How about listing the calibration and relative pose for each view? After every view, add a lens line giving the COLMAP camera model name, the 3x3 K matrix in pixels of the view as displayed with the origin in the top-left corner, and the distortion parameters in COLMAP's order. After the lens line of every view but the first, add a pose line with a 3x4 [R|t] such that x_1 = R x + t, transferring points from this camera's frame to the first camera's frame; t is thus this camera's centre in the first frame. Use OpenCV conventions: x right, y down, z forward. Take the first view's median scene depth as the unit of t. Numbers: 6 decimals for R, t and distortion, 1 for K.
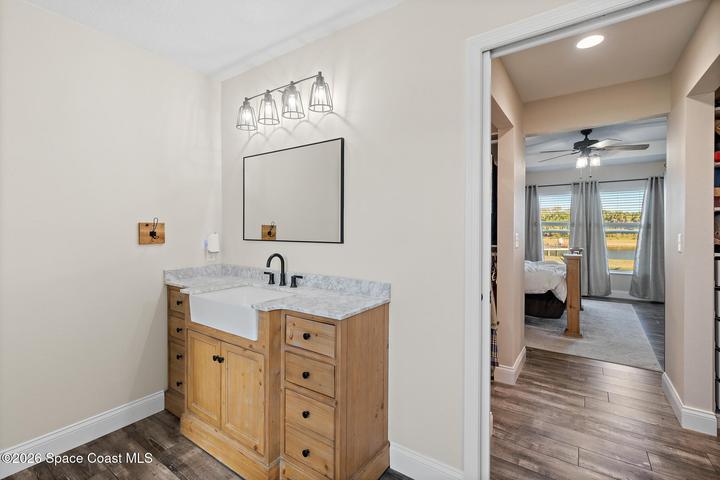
lens RADIAL K [[316.0, 0, 354.1], [0, 316.0, 232.2], [0, 0, 1]] dist [-0.006550, -0.000174]
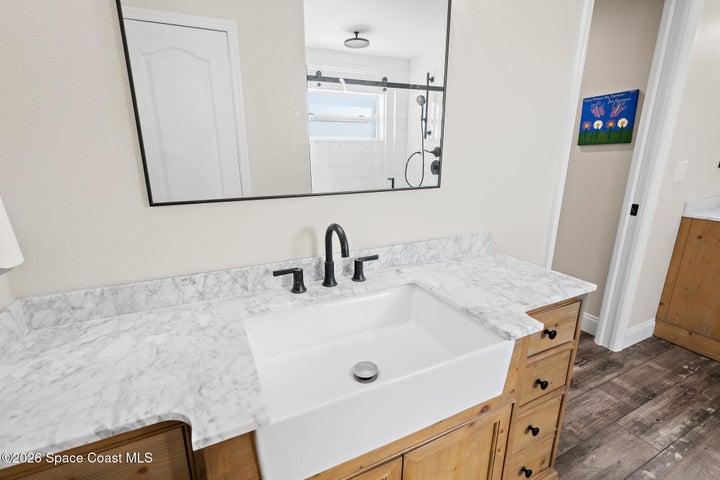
lens RADIAL K [[316.0, 0, 354.1], [0, 316.0, 232.2], [0, 0, 1]] dist [-0.006550, -0.000174]
pose [[0.515075, -0.218633, 0.828793, -0.603890], [0.005774, 0.967785, 0.251711, -0.027851], [-0.857126, -0.124865, 0.499744, 0.772540]]
